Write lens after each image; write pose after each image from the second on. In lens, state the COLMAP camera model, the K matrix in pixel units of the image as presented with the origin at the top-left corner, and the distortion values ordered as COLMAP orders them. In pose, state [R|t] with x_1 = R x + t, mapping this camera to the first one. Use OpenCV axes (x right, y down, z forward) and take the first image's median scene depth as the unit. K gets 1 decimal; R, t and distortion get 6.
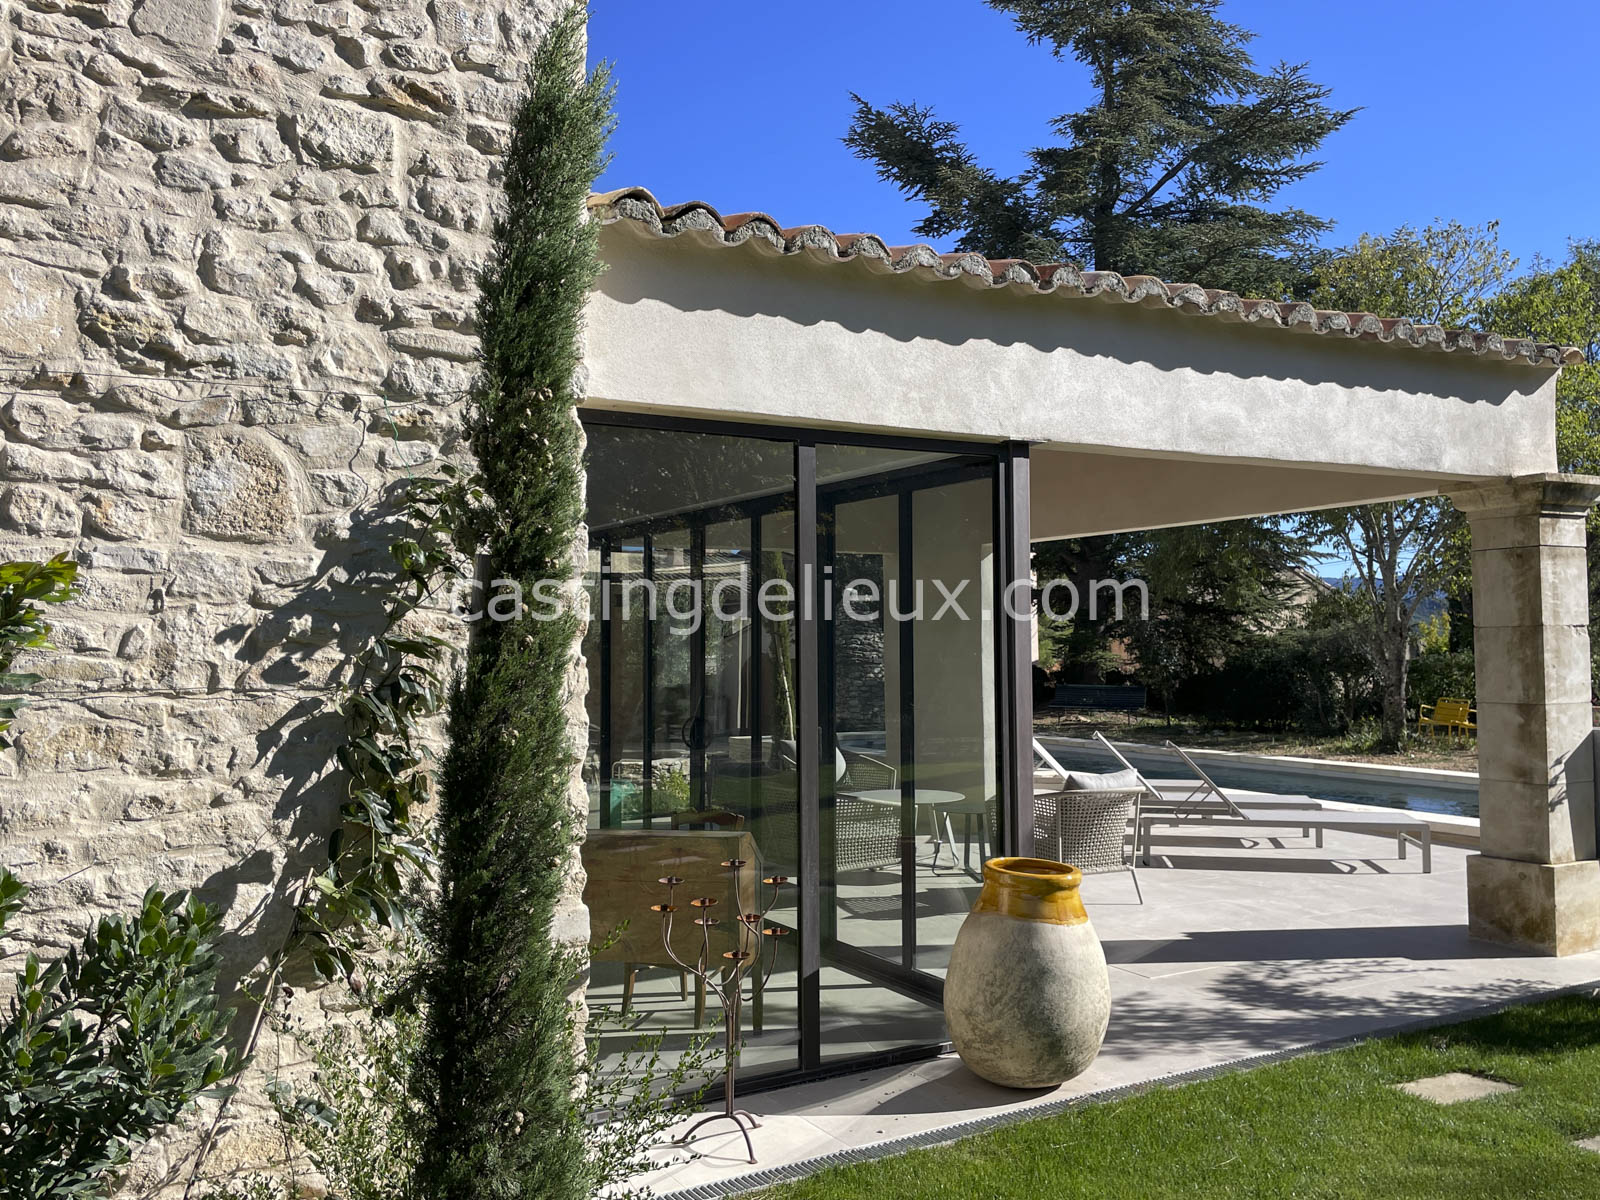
lens RADIAL K [[1357.6, 0, 819.8], [0, 1357.6, 605.8], [0, 0, 1]] dist [0.078437, -0.107742]
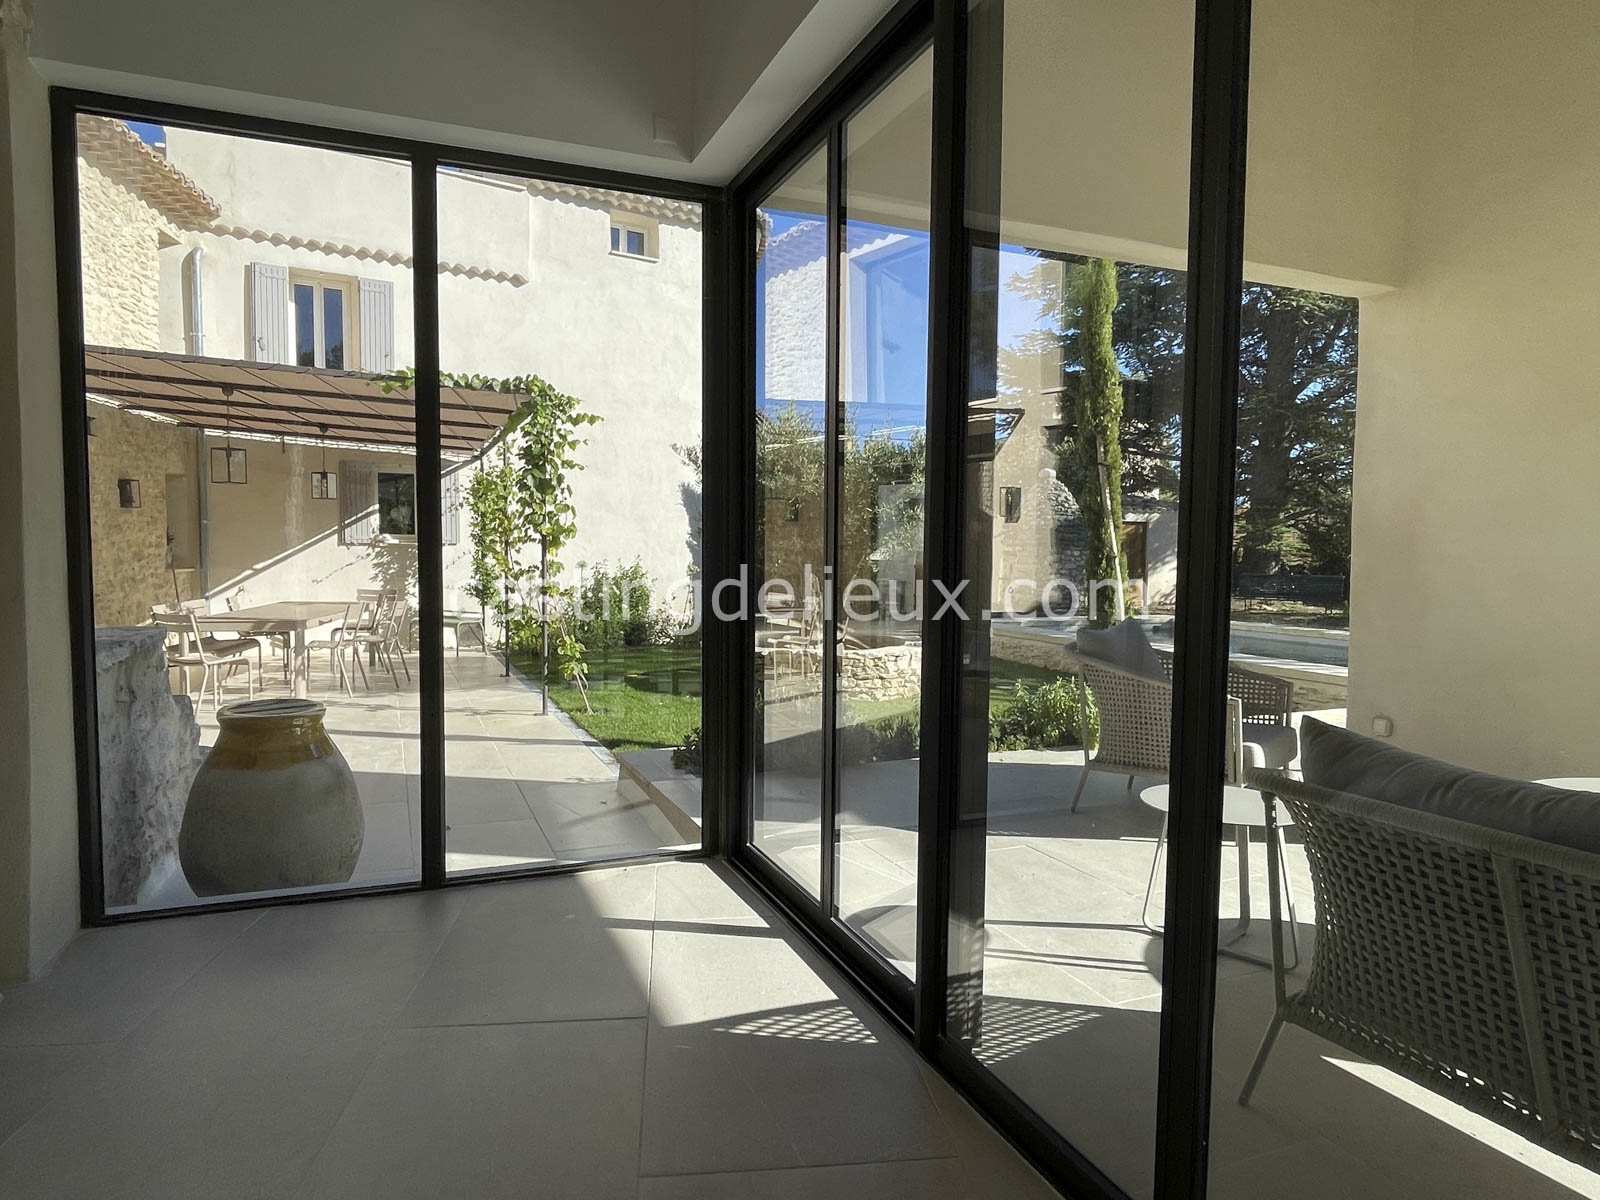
lens RADIAL K [[950.6, 0, 784.6], [0, 950.6, 601.4], [0, 0, 1]] dist [0.002171, -0.003826]
pose [[0.988599, 0.023807, -0.148681, -0.228253], [-0.010816, 0.996098, 0.087583, 0.096939], [0.150186, -0.084976, 0.984999, 1.096823]]
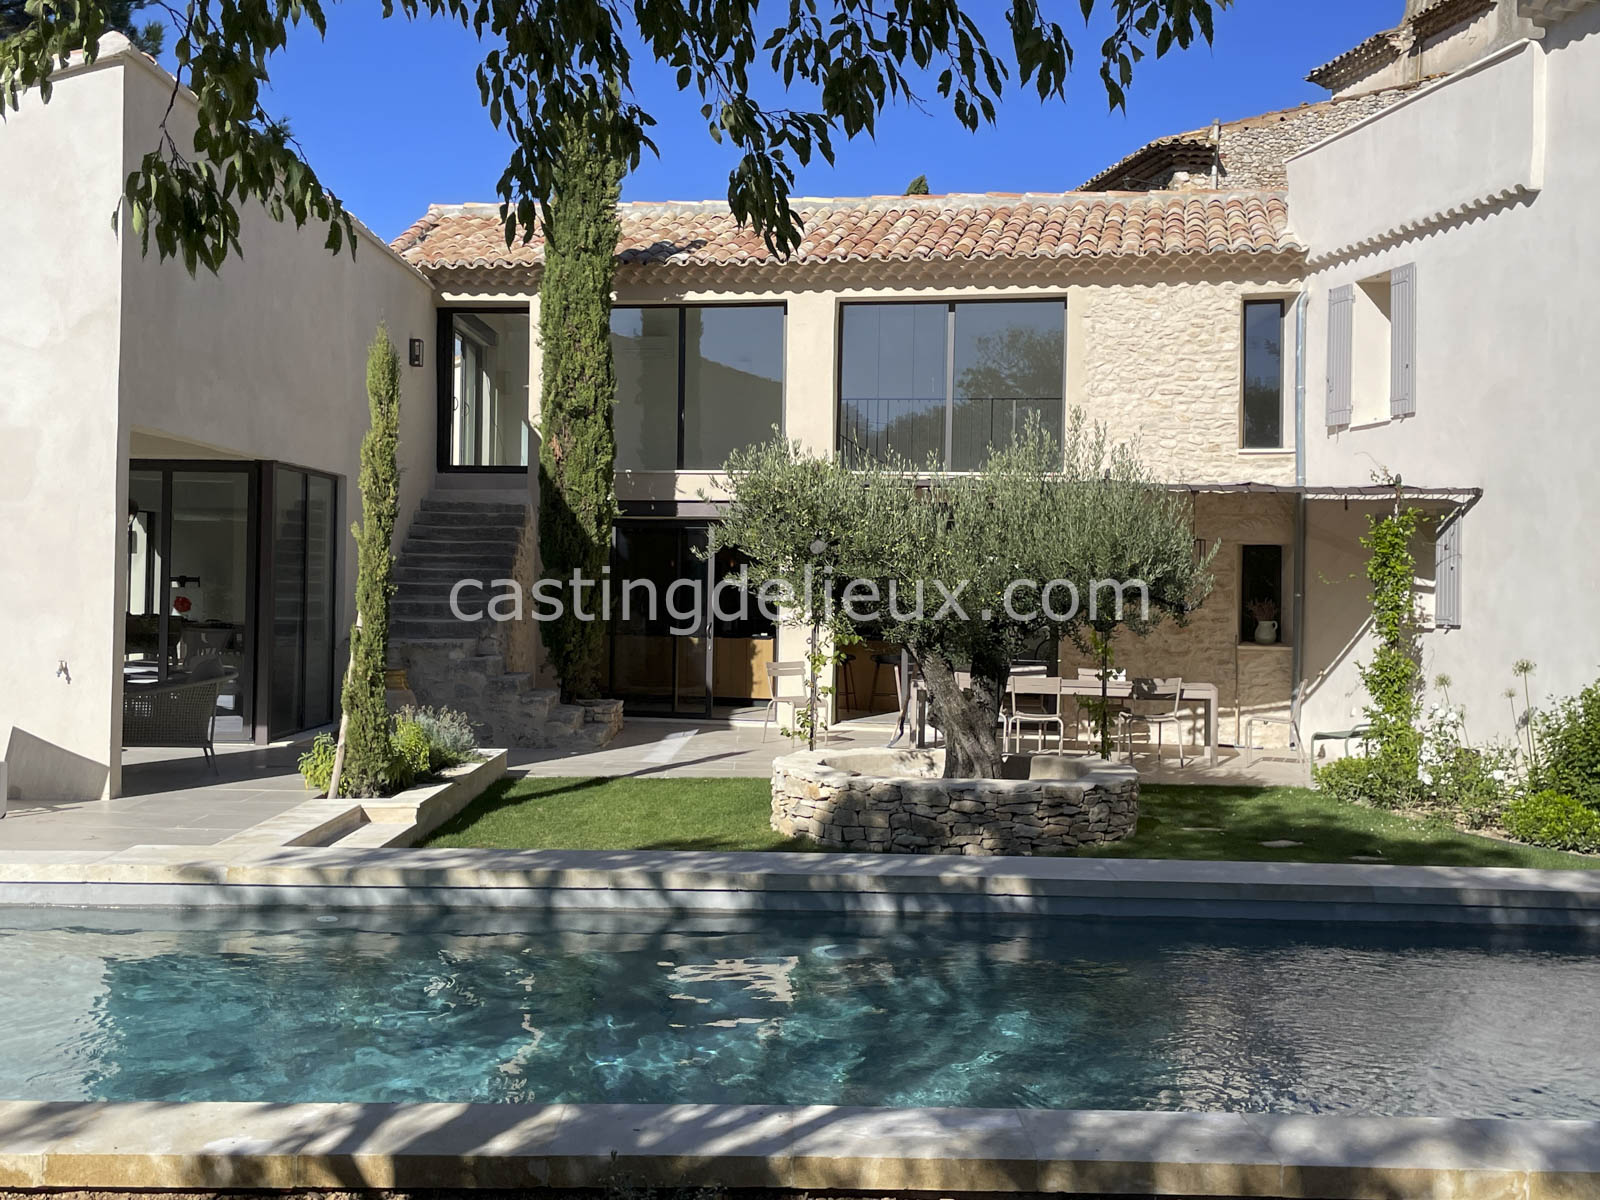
lens RADIAL K [[1690.1, 0, 792.0], [0, 1690.1, 592.4], [0, 0, 1]] dist [0.021116, 0.000000]
pose [[-0.510394, 0.006606, -0.859915, 1.208806], [0.009955, 0.999949, 0.001773, 0.097812], [0.859883, -0.007656, -0.510434, 3.294063]]
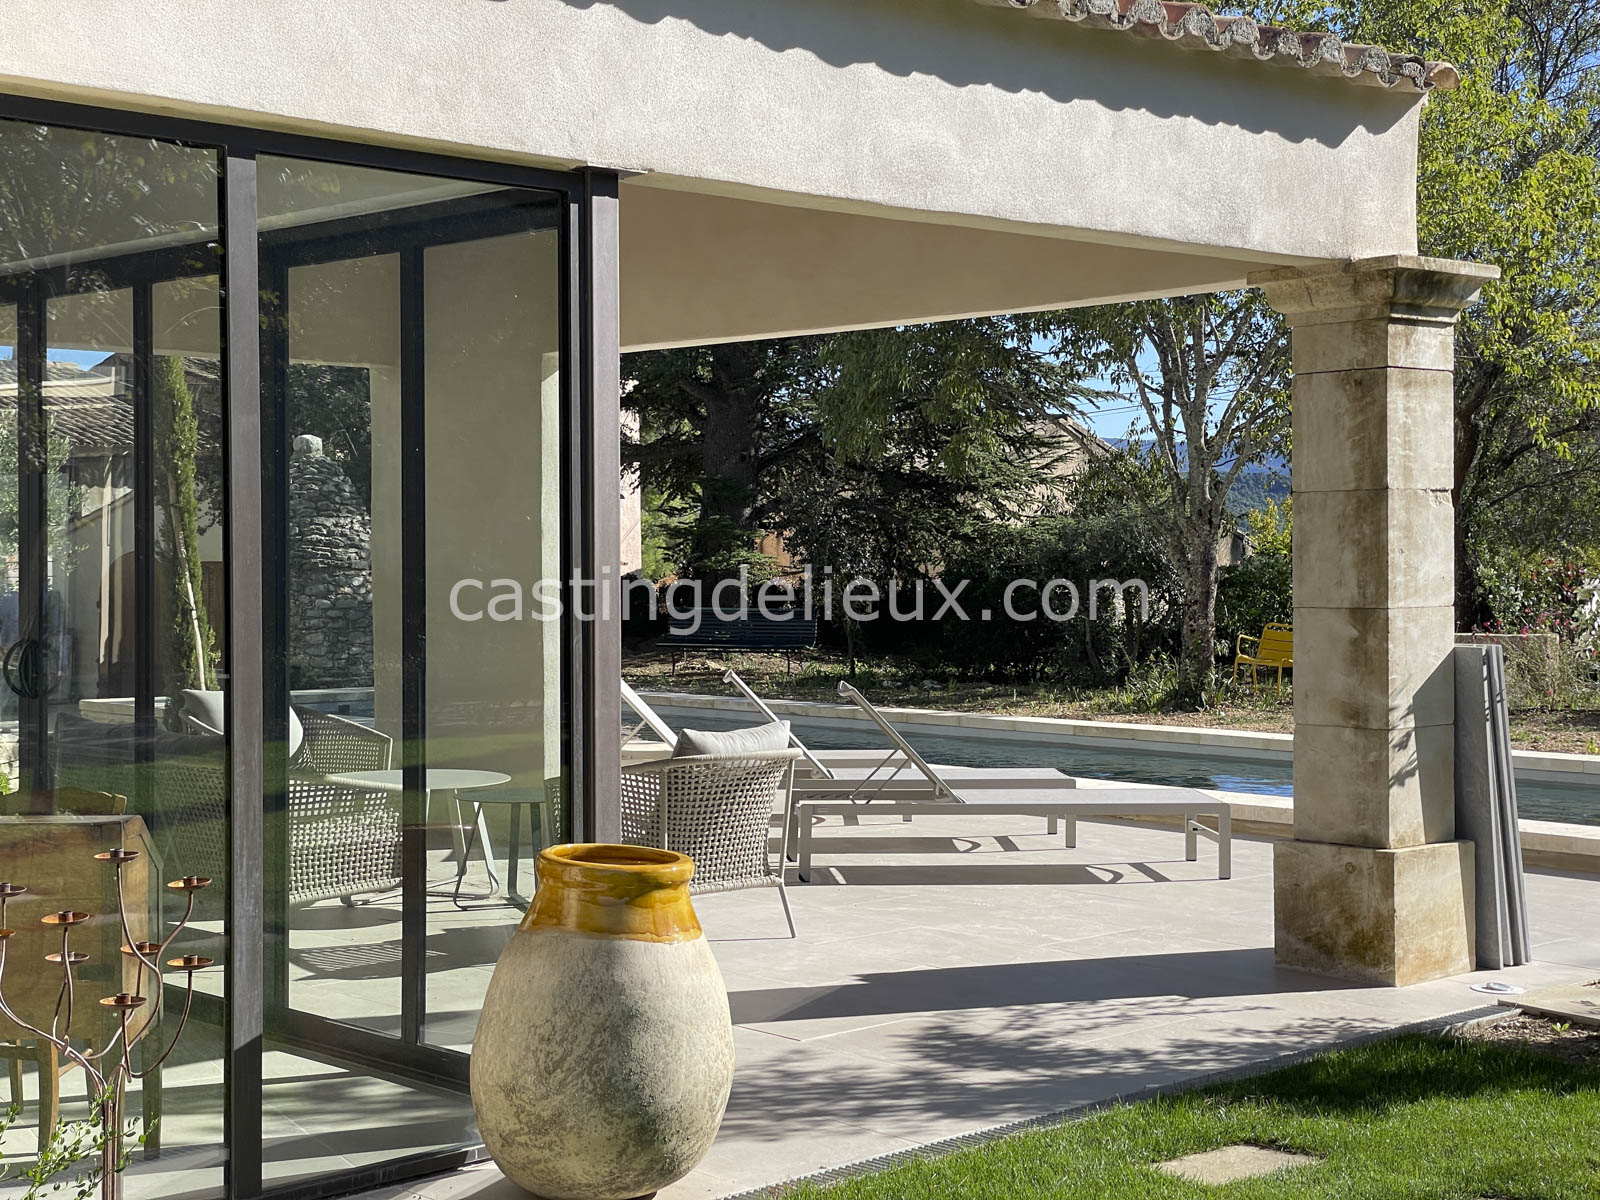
lens RADIAL K [[2382.4, 0, 800.3], [0, 2382.4, 592.8], [0, 0, 1]] dist [0.113167, 0.000000]
pose [[0.974707, 0.001575, 0.223482, -0.004932], [-0.012318, 0.998834, 0.046686, 0.014448], [-0.223147, -0.048258, 0.973589, -0.059613]]
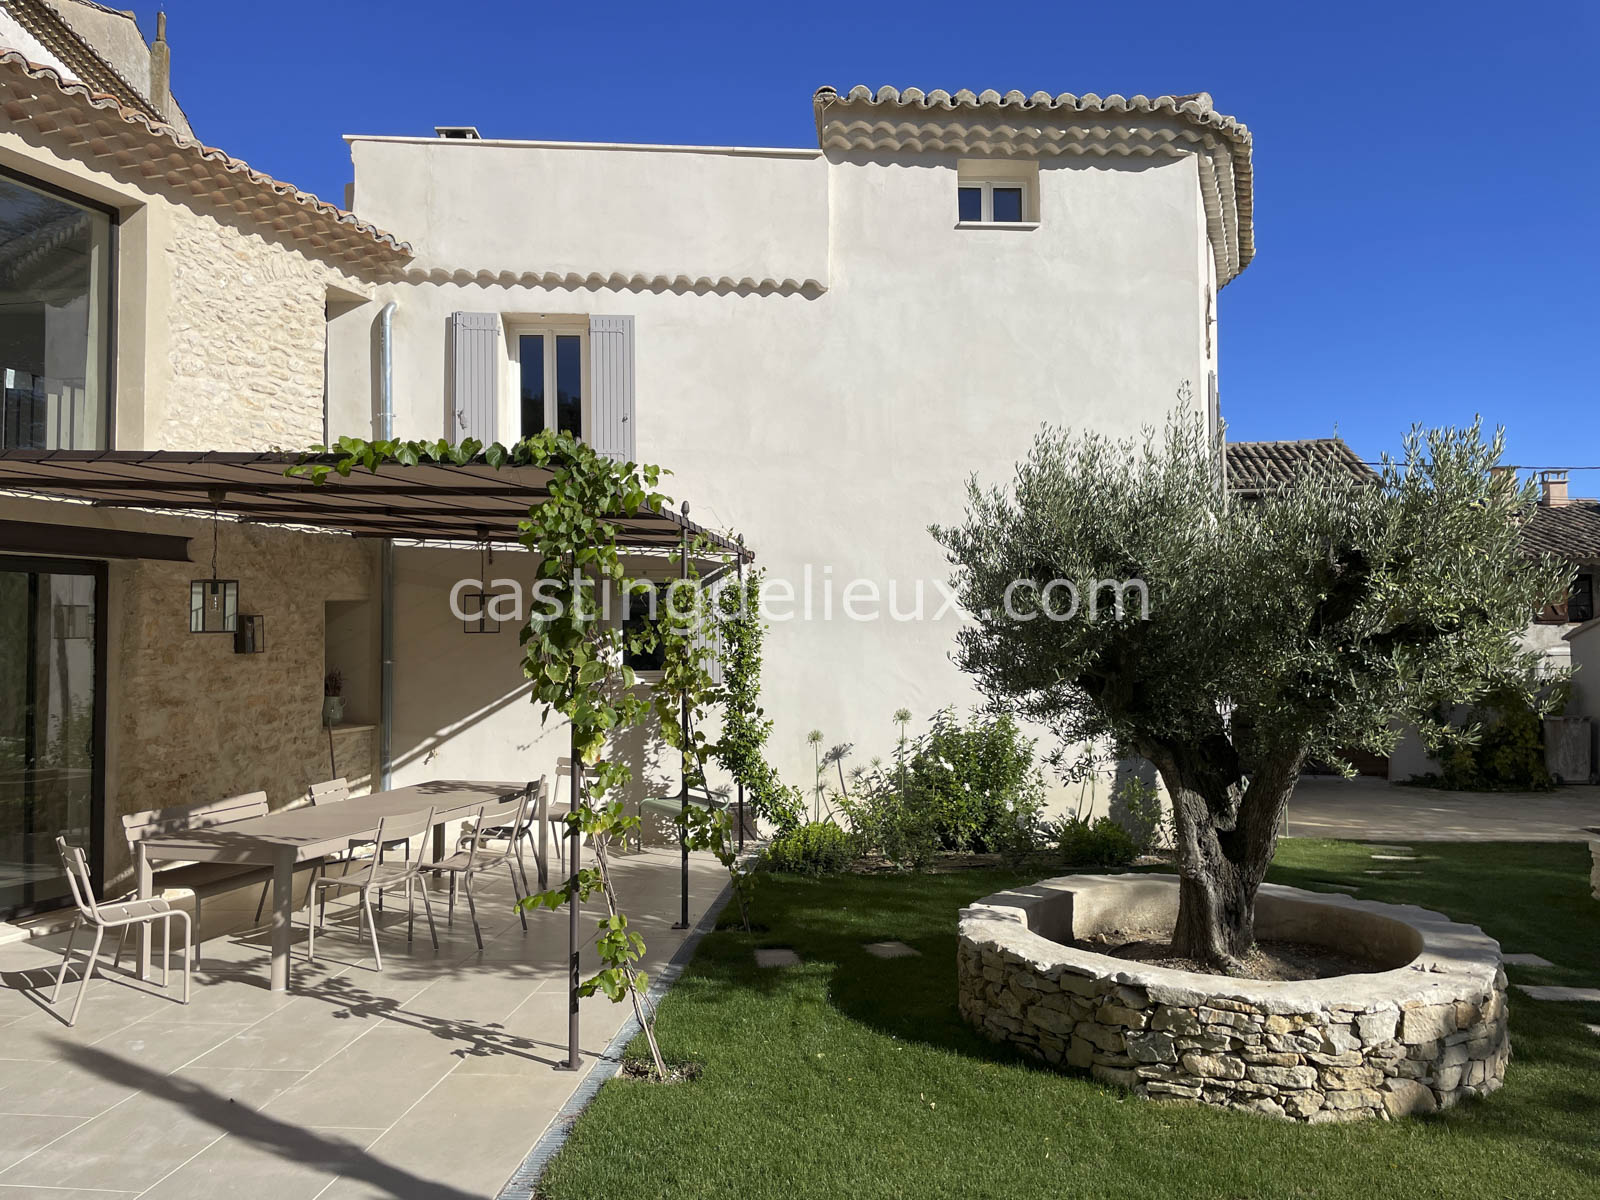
lens RADIAL K [[1213.0, 0, 804.4], [0, 1213.0, 580.9], [0, 0, 1]] dist [0.085692, -0.108288]
pose [[0.800893, -0.024555, -0.598303, -0.093653], [0.018161, 0.999695, -0.016719, 0.044987], [0.598531, 0.002525, 0.801095, 1.653218]]
